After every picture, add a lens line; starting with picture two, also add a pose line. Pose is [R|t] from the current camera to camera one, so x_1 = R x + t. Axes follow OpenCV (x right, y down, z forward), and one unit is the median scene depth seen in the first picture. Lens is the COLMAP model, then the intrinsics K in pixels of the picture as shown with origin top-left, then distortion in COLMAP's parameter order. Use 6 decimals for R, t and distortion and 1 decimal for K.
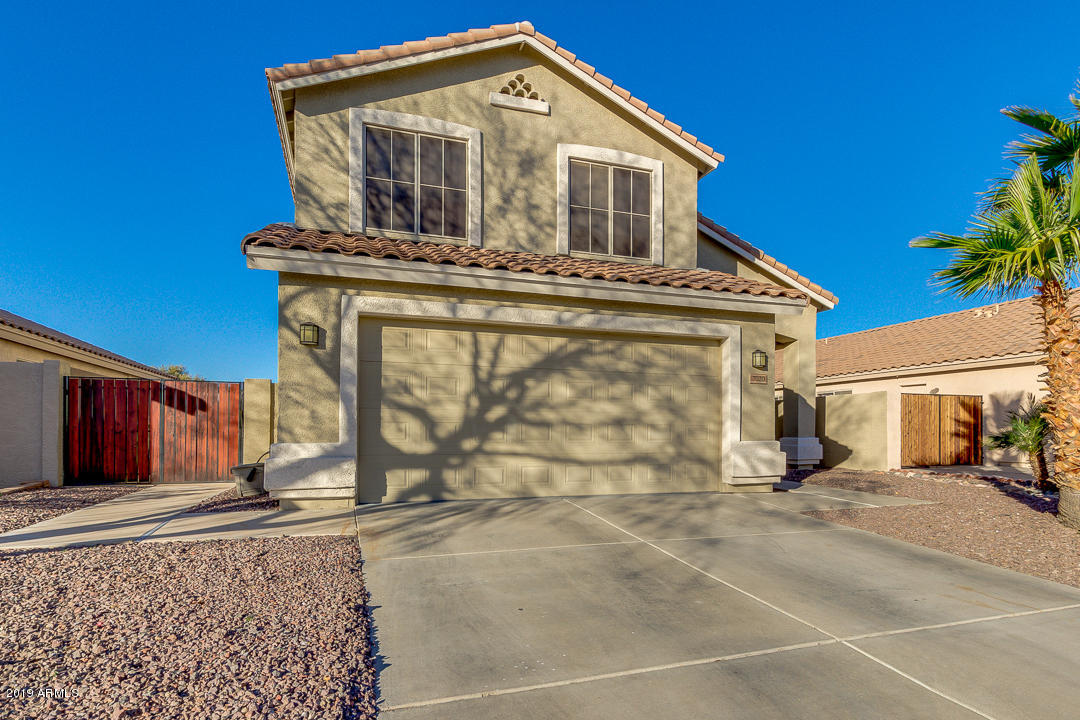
lens RADIAL K [[579.7, 0, 558.3], [0, 579.7, 429.4], [0, 0, 1]] dist [-0.002923, 0.002717]
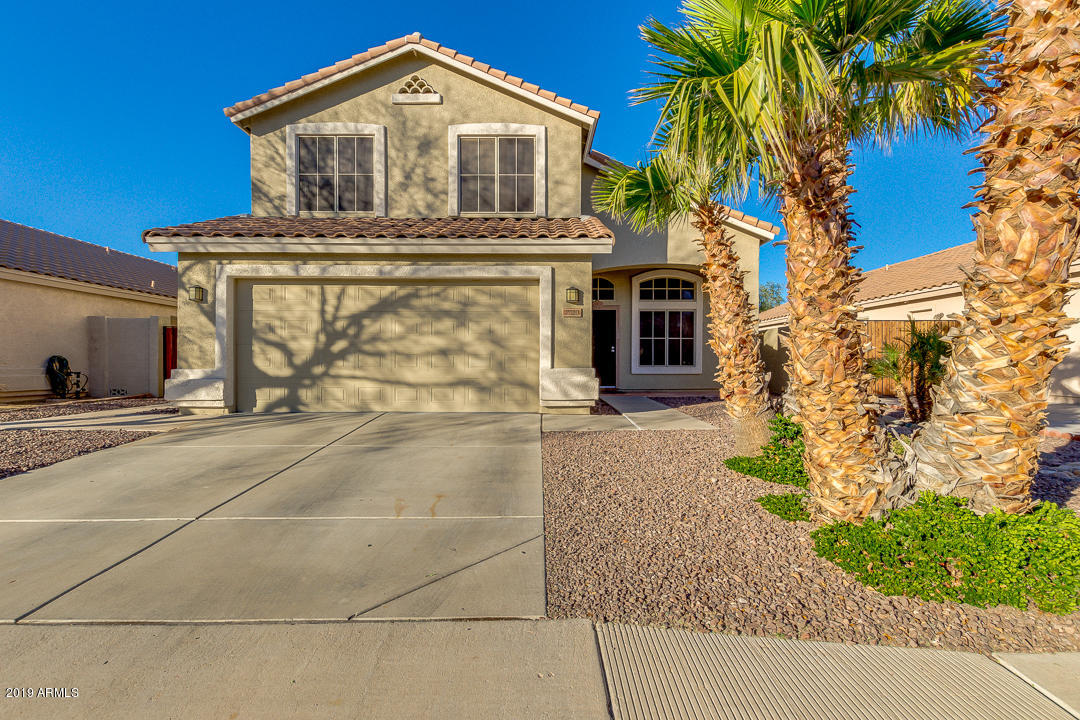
lens RADIAL K [[497.3, 0, 550.4], [0, 497.3, 362.2], [0, 0, 1]] dist [-0.000479, -0.001038]
pose [[0.949687, -0.002993, -0.313185, 0.603993], [0.004448, 0.999982, 0.003932, 0.005080], [0.313168, -0.005127, 0.949684, 0.073455]]
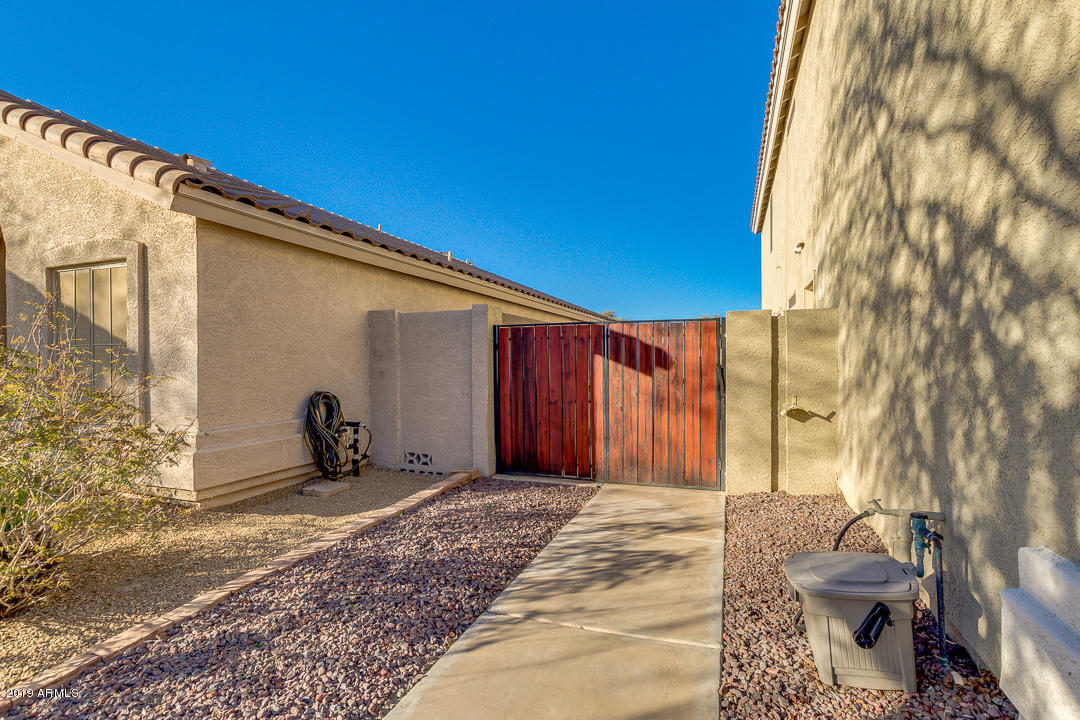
lens RADIAL K [[497.3, 0, 544.9], [0, 497.3, 359.5], [0, 0, 1]] dist [-0.000479, -0.001038]
pose [[0.762510, -0.011839, -0.646869, -0.443184], [0.016177, 0.999869, 0.000769, -0.052431], [0.646775, -0.011051, 0.762601, 0.625835]]
